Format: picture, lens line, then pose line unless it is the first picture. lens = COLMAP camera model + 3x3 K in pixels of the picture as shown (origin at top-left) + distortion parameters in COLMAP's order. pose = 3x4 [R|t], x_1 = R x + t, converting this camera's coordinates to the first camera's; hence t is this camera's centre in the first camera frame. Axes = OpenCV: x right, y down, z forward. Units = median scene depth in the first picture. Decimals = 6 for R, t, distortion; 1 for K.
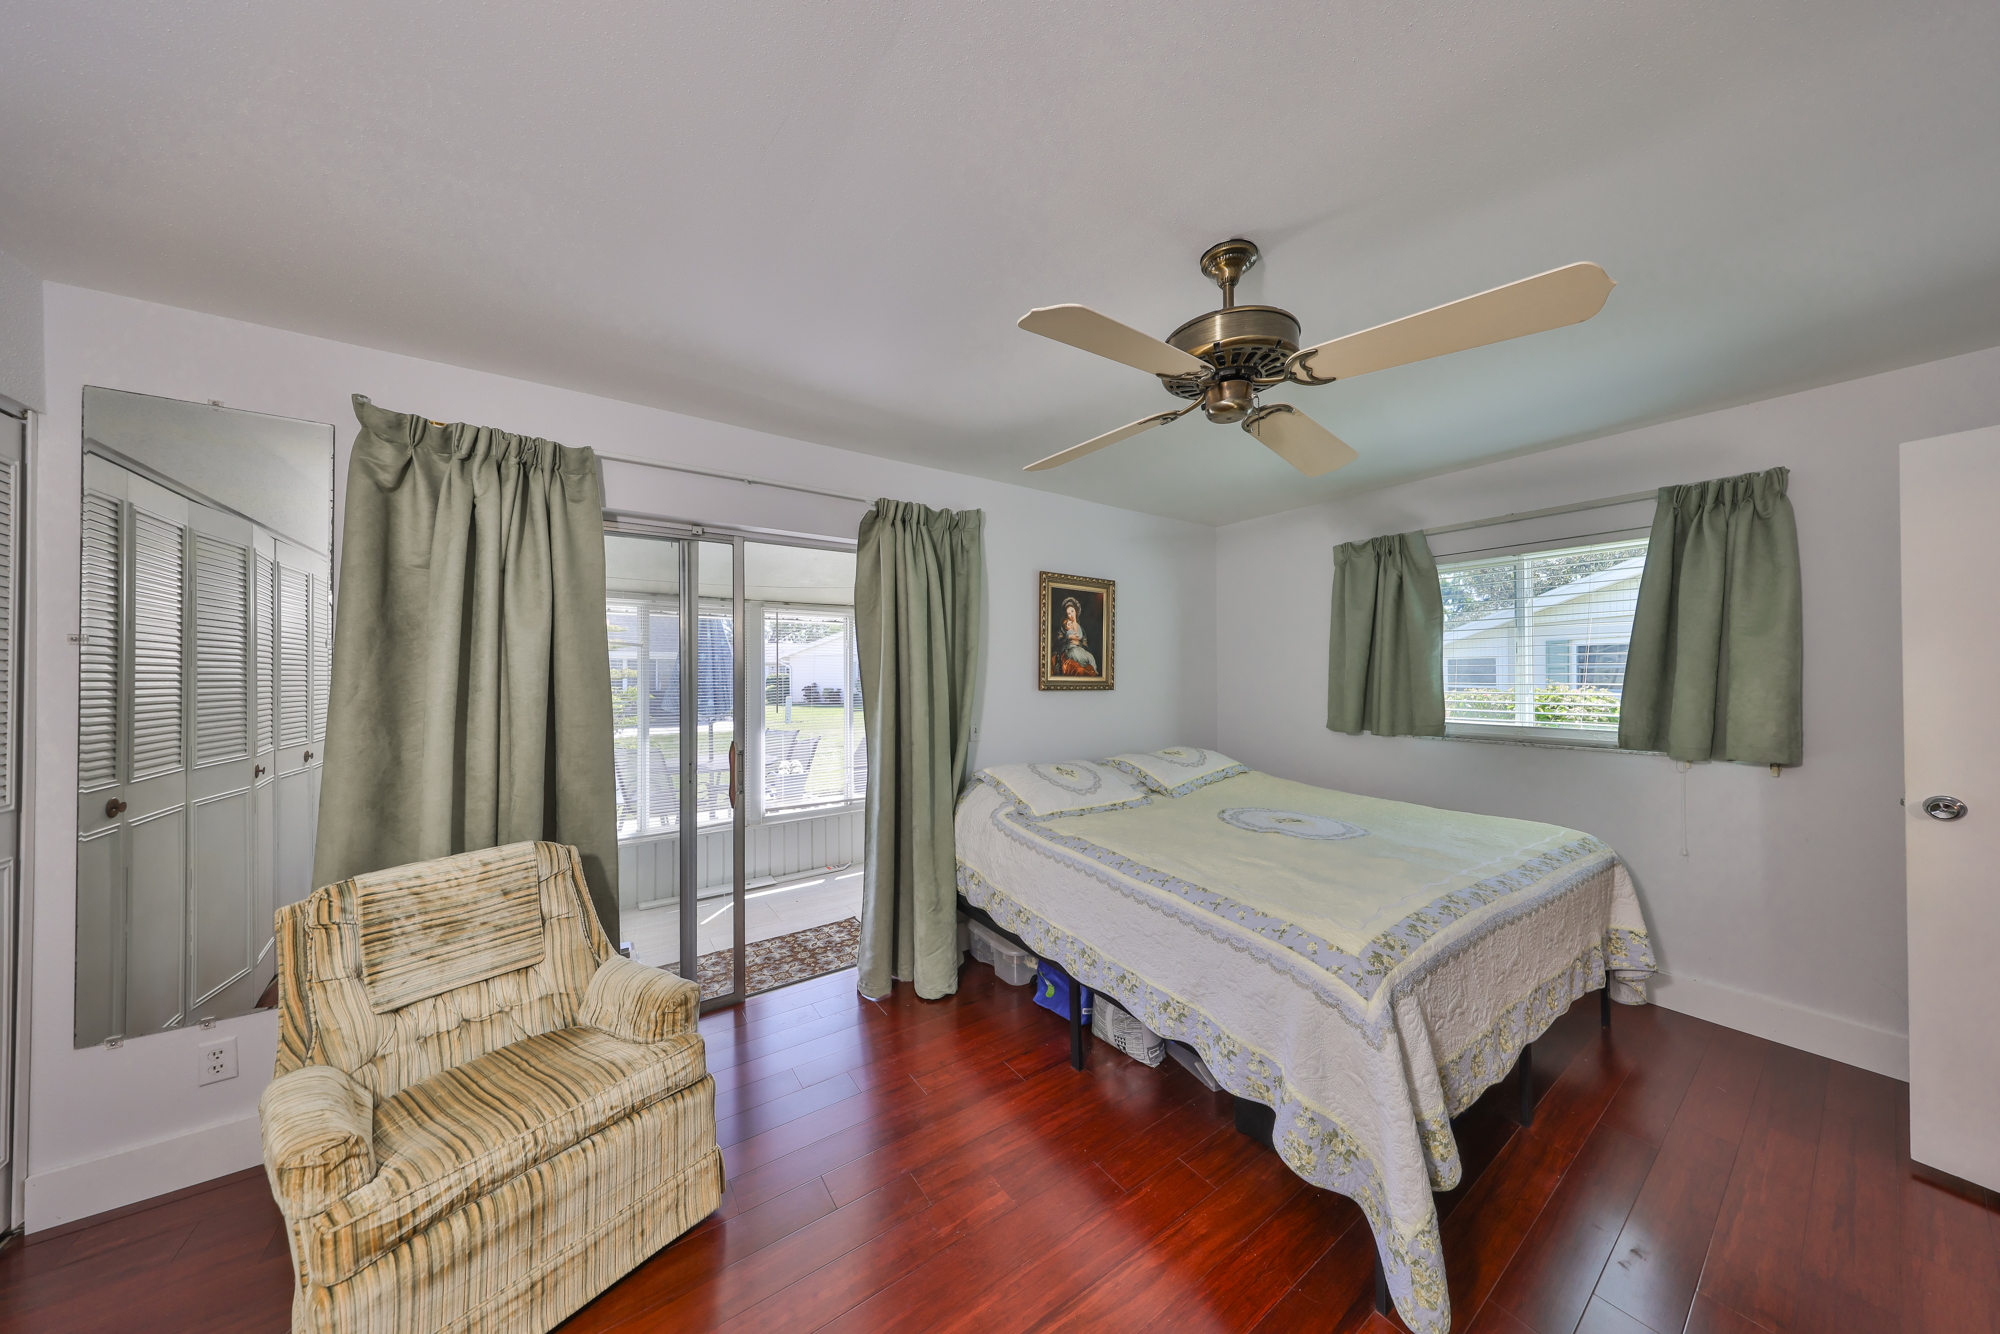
lens RADIAL K [[614.3, 0, 1003.1], [0, 614.3, 673.7], [0, 0, 1]] dist [-0.001998, 0.000512]
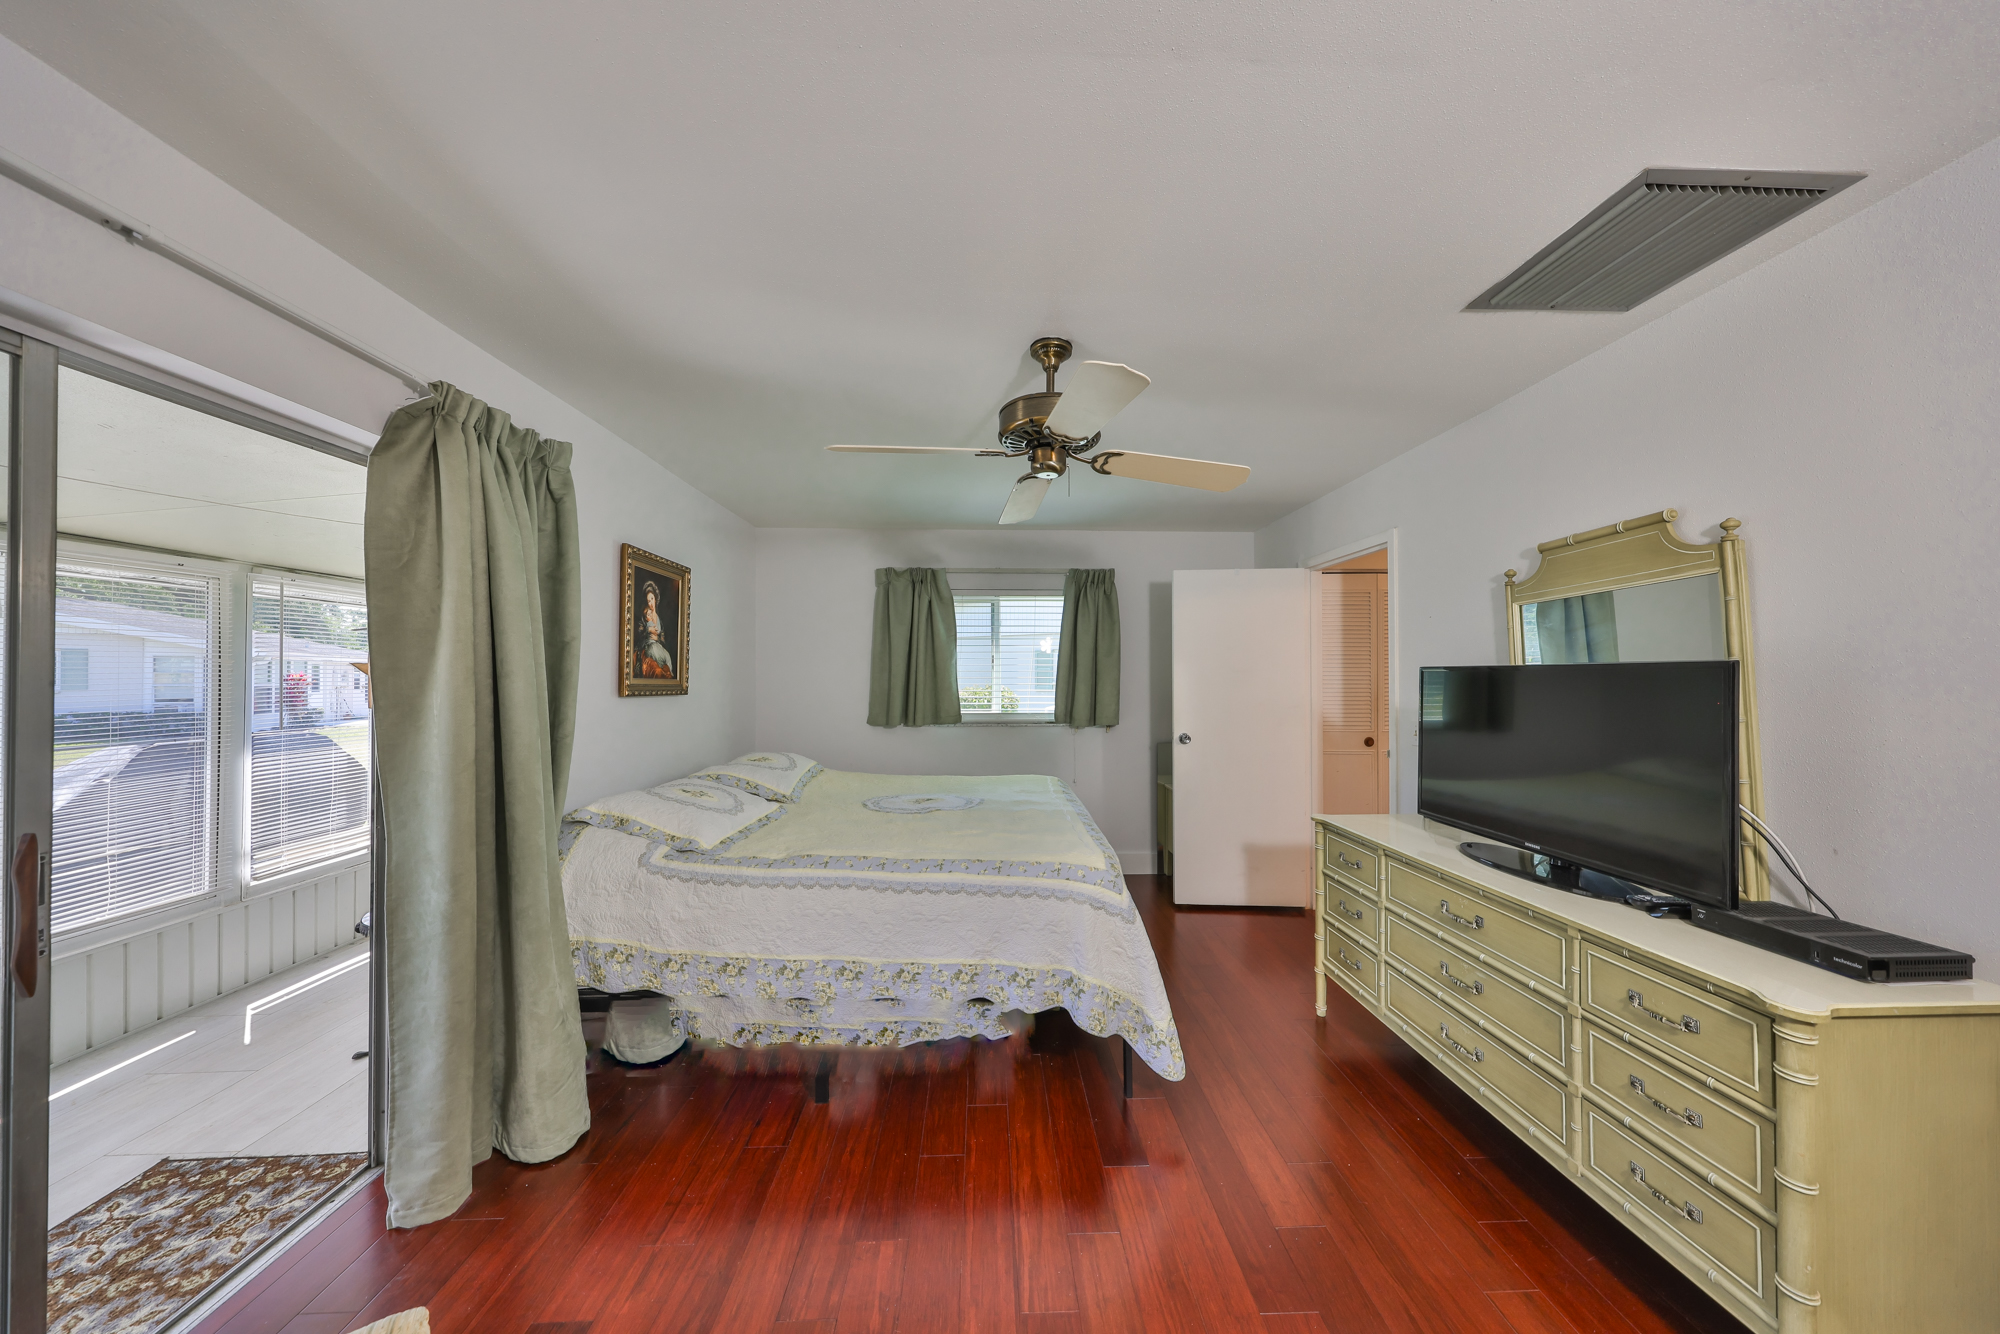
lens RADIAL K [[614.3, 0, 1005.1], [0, 614.3, 671.4], [0, 0, 1]] dist [-0.001998, 0.000512]
pose [[0.539837, 0.011991, 0.841684, -0.366418], [-0.002568, 0.999917, -0.012599, 0.004094], [-0.841765, 0.004640, 0.539823, 0.190961]]
